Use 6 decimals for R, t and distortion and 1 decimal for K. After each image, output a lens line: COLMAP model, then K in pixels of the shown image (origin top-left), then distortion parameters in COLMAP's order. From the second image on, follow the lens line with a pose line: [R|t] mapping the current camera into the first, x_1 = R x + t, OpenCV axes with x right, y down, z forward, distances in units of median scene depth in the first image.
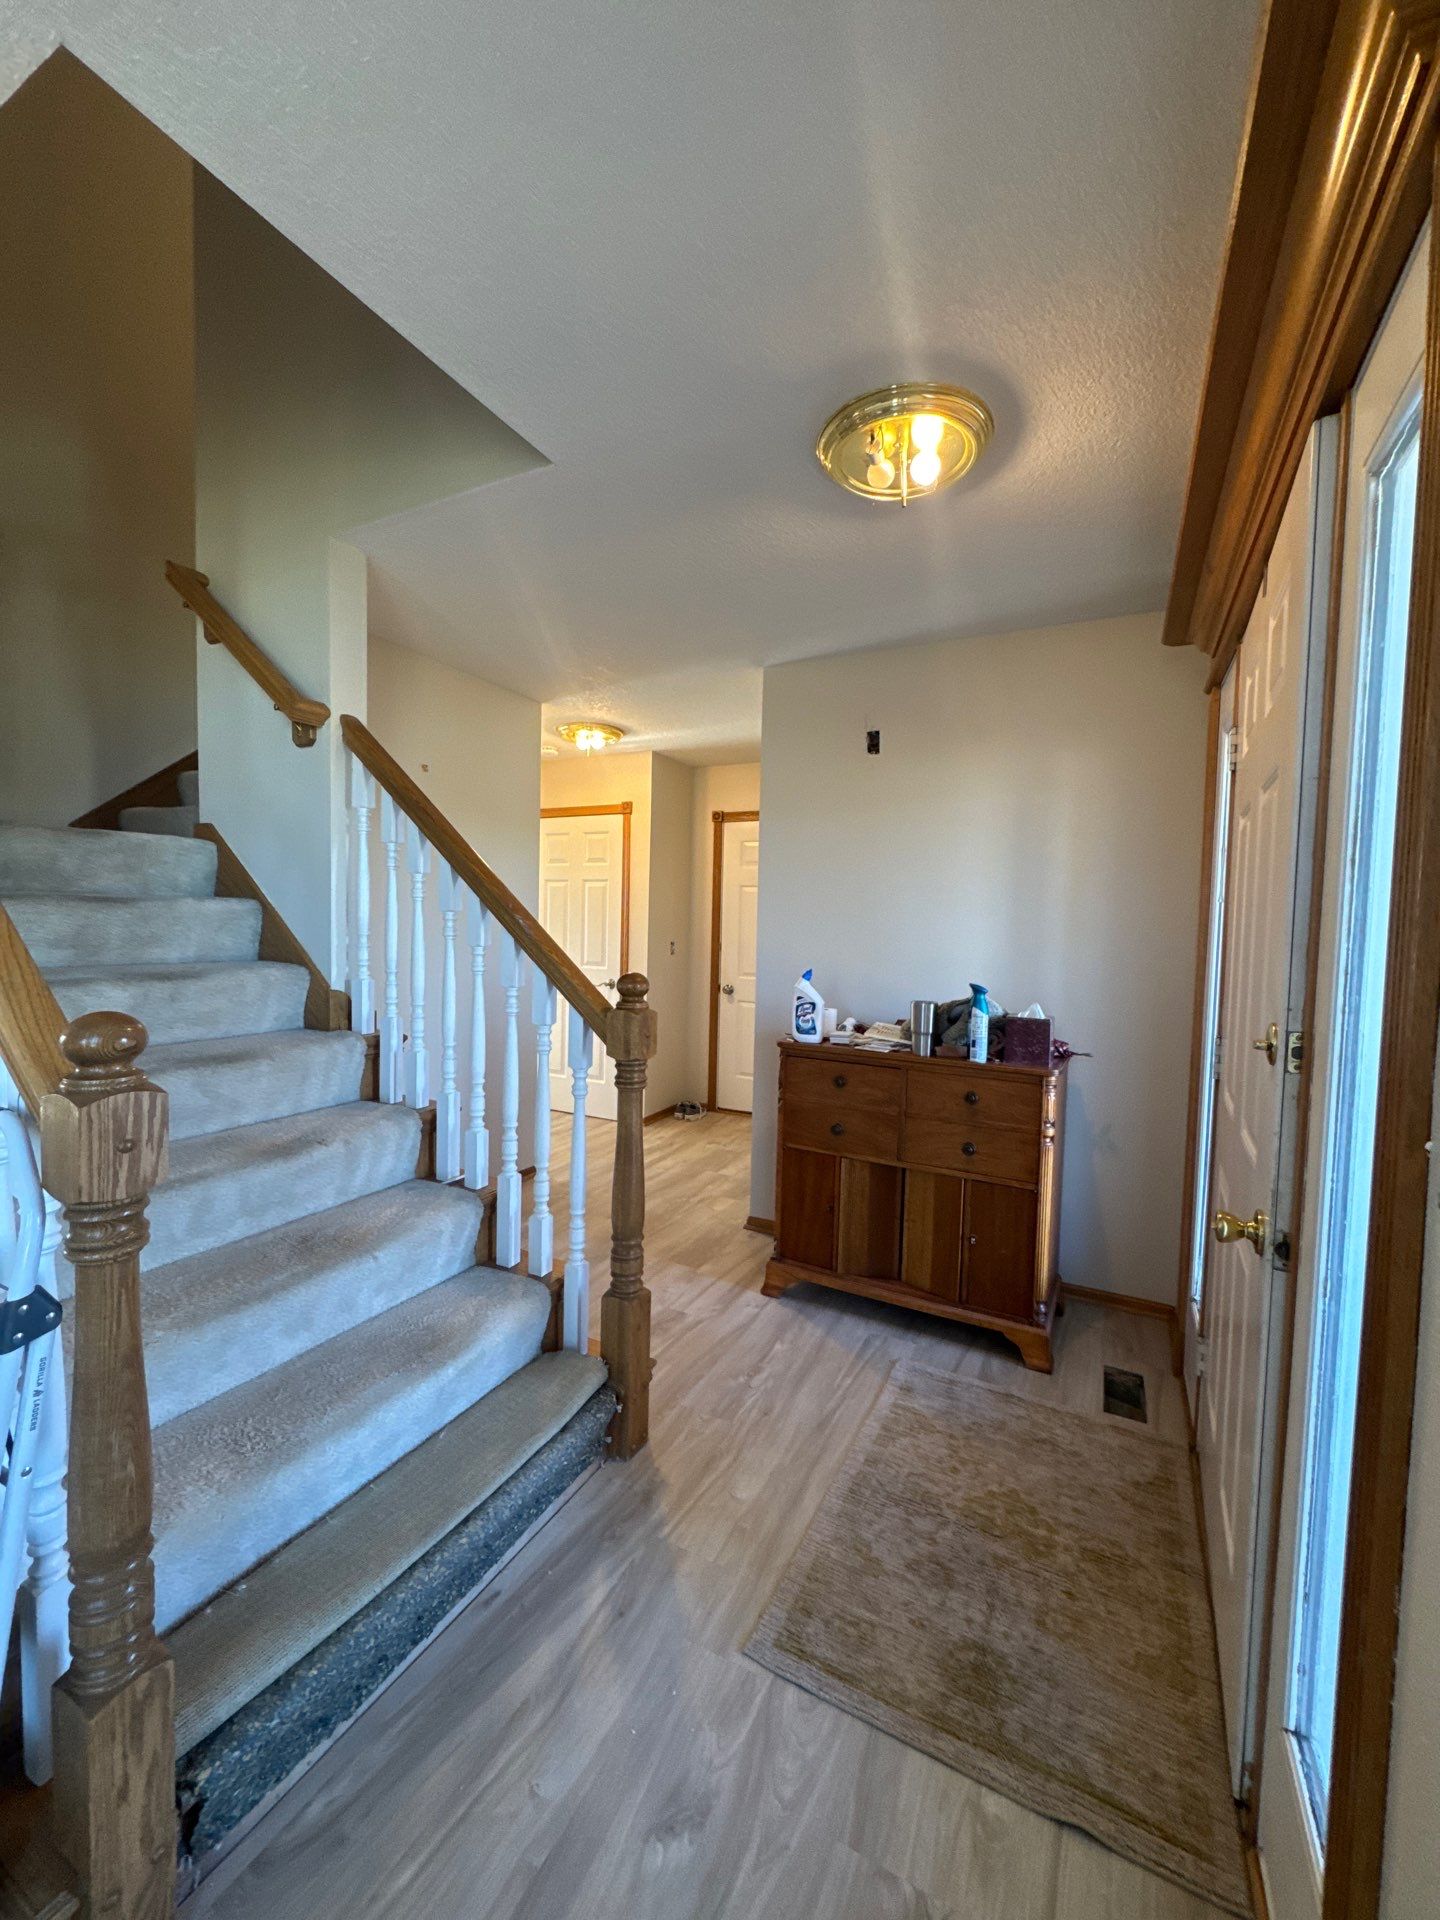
lens RADIAL K [[760.0, 0, 721.8], [0, 760.0, 957.2], [0, 0, 1]] dist [-0.004615, 0.000538]
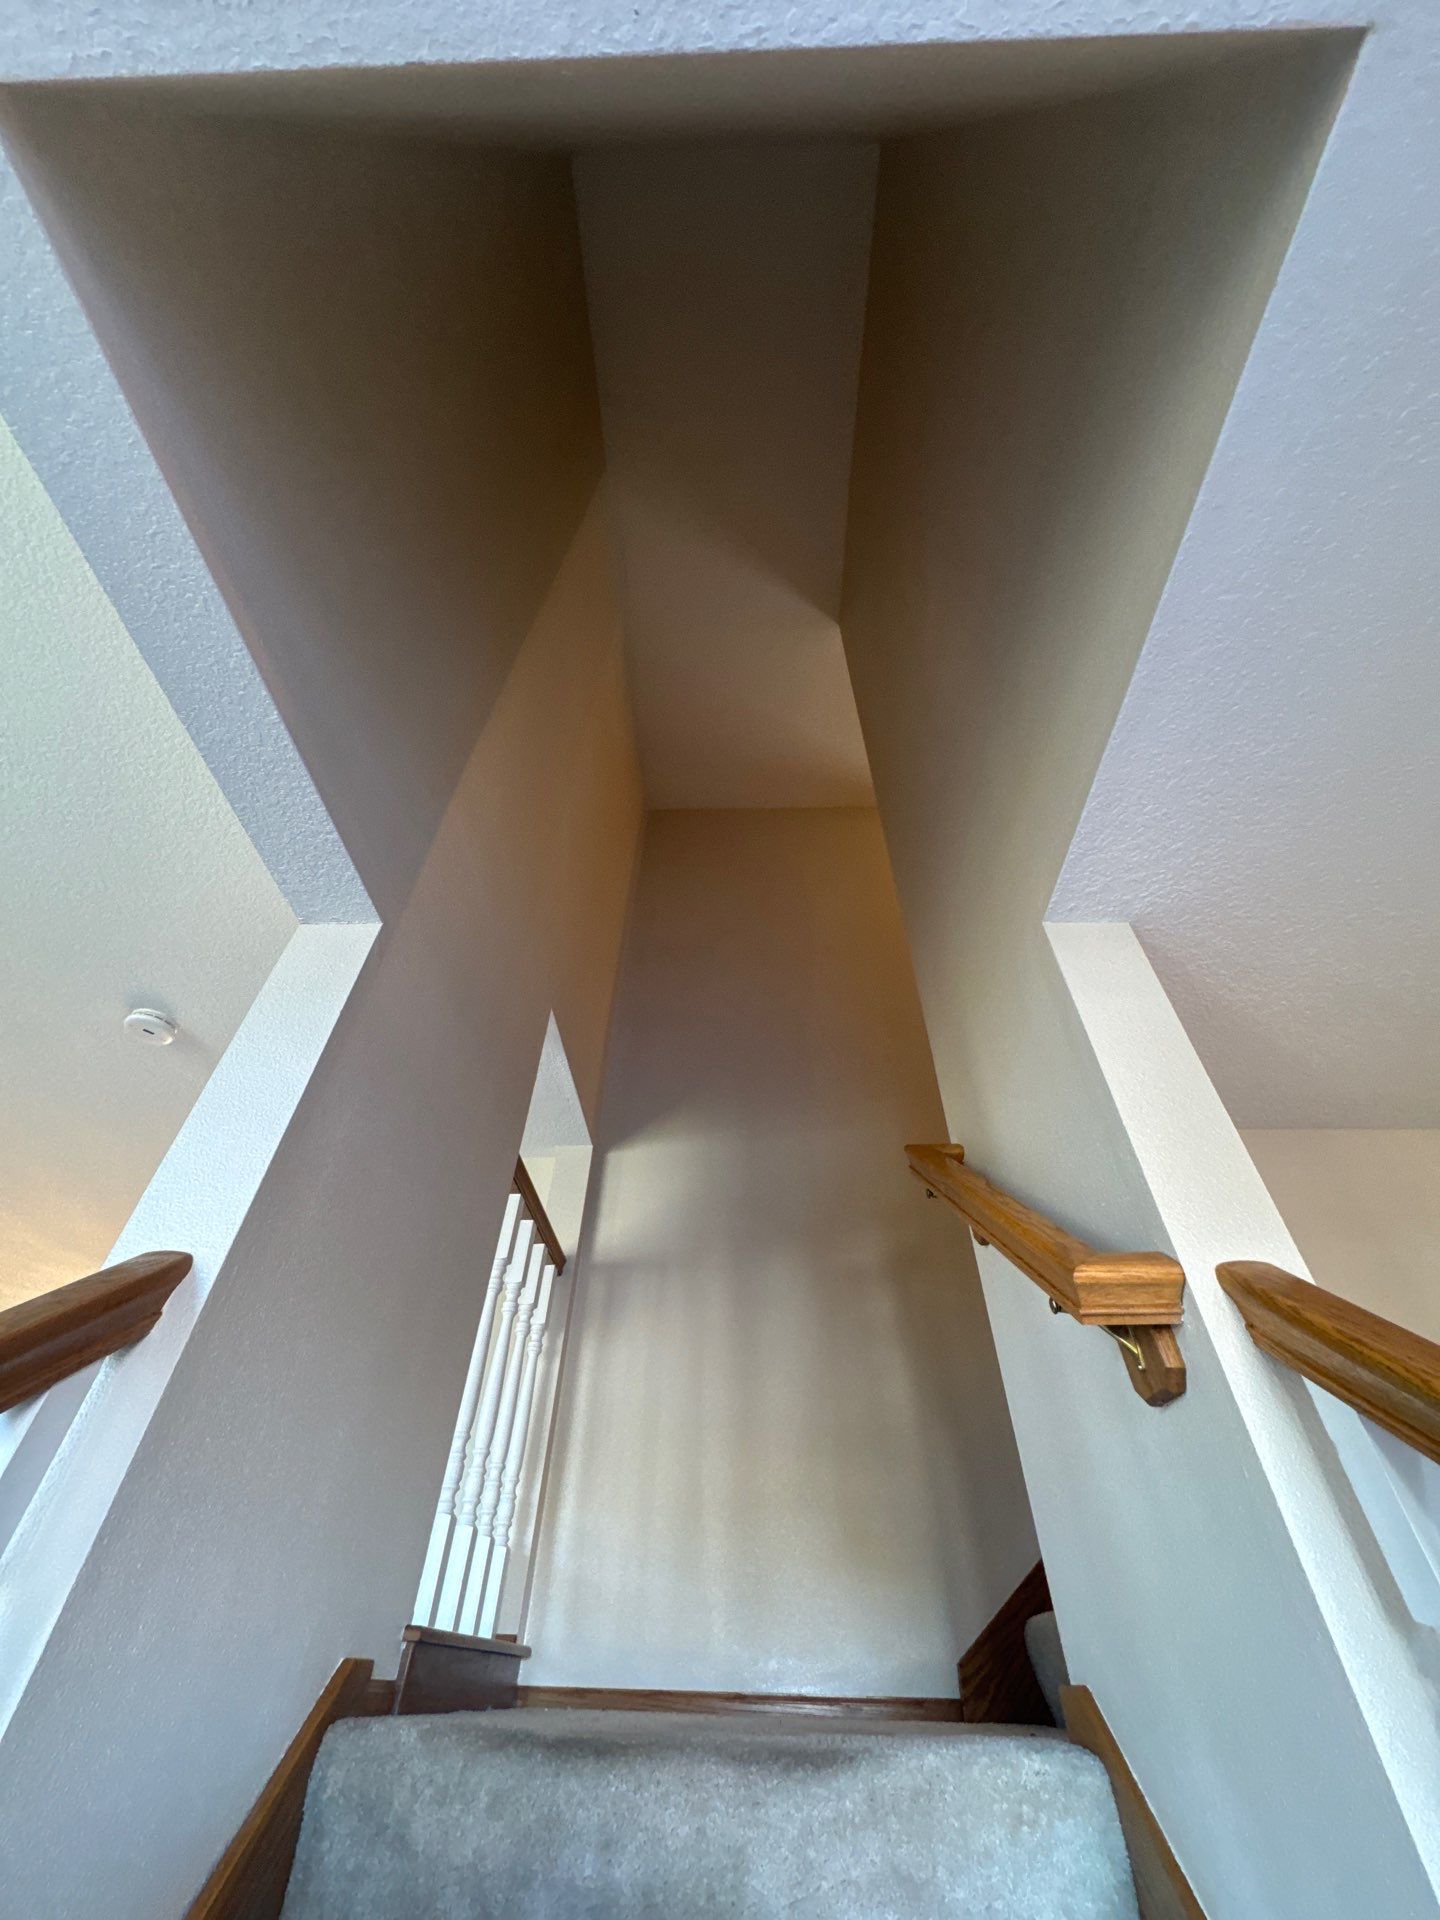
lens RADIAL K [[760.0, 0, 716.0], [0, 760.0, 965.9], [0, 0, 1]] dist [-0.004615, 0.000538]
pose [[0.432282, -0.634014, -0.641217, -0.296441], [-0.052020, 0.692372, -0.719663, -0.158506], [0.900237, 0.344454, 0.266319, 0.661476]]
